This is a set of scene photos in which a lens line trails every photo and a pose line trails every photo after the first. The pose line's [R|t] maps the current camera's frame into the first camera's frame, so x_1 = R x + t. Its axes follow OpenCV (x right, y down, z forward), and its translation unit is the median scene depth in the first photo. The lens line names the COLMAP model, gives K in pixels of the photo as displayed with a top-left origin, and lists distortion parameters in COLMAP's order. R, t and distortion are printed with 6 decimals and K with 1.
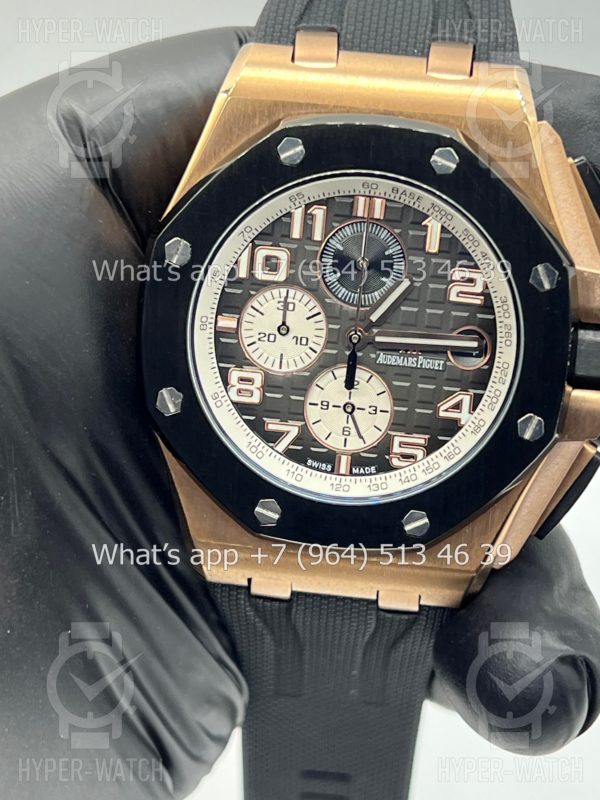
lens RADIAL K [[1812.1, 0, 300.0], [0, 1812.1, 400.0], [0, 0, 1]] dist [0.105644, -0.197394]
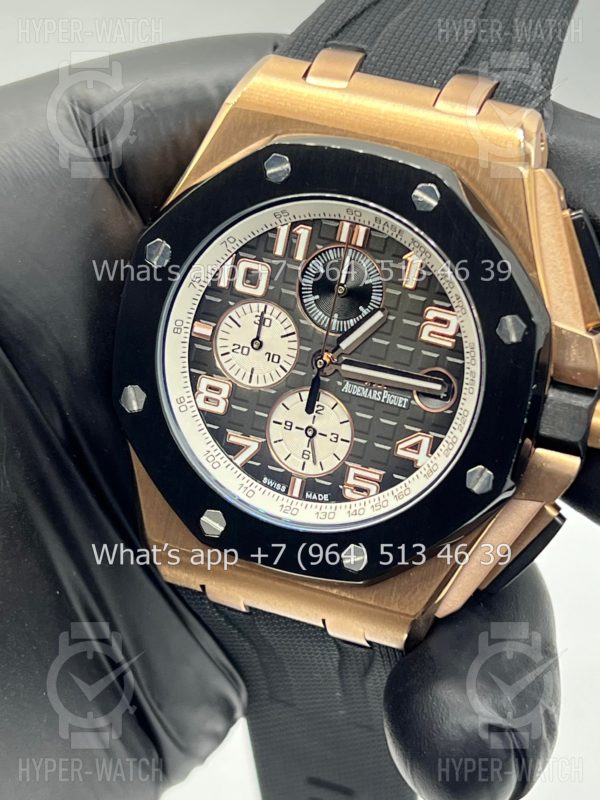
lens RADIAL K [[1812.1, 0, 300.0], [0, 1812.1, 400.0], [0, 0, 1]] dist [0.105644, -0.197394]
pose [[0.969884, 0.147238, -0.194023, 0.212187], [-0.145496, 0.989085, 0.023282, -0.035272], [0.195334, 0.005649, 0.980721, 0.028356]]
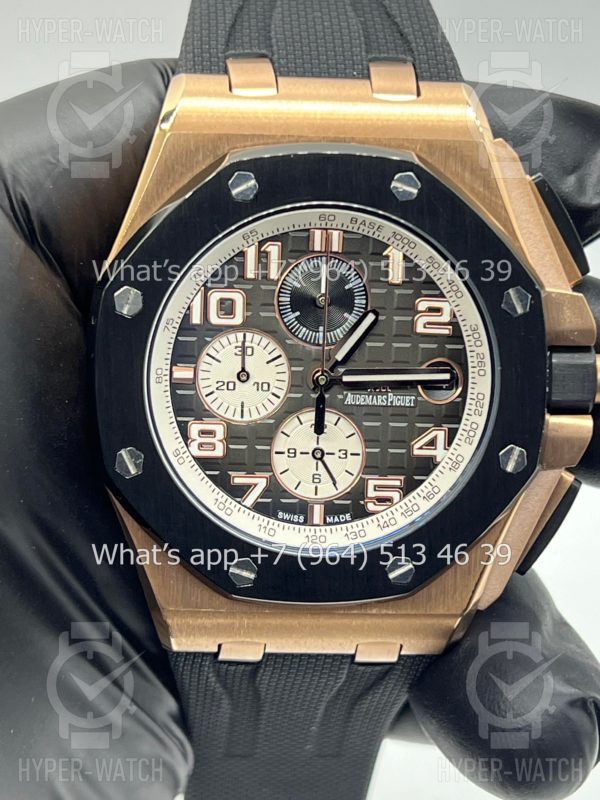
lens RADIAL K [[1812.1, 0, 300.0], [0, 1812.1, 400.0], [0, 0, 1]] dist [0.105644, -0.197394]
pose [[0.988963, -0.076600, 0.126826, -0.100151], [0.078389, 0.996881, -0.009166, -0.015678], [-0.125729, 0.019007, 0.991883, 0.067045]]
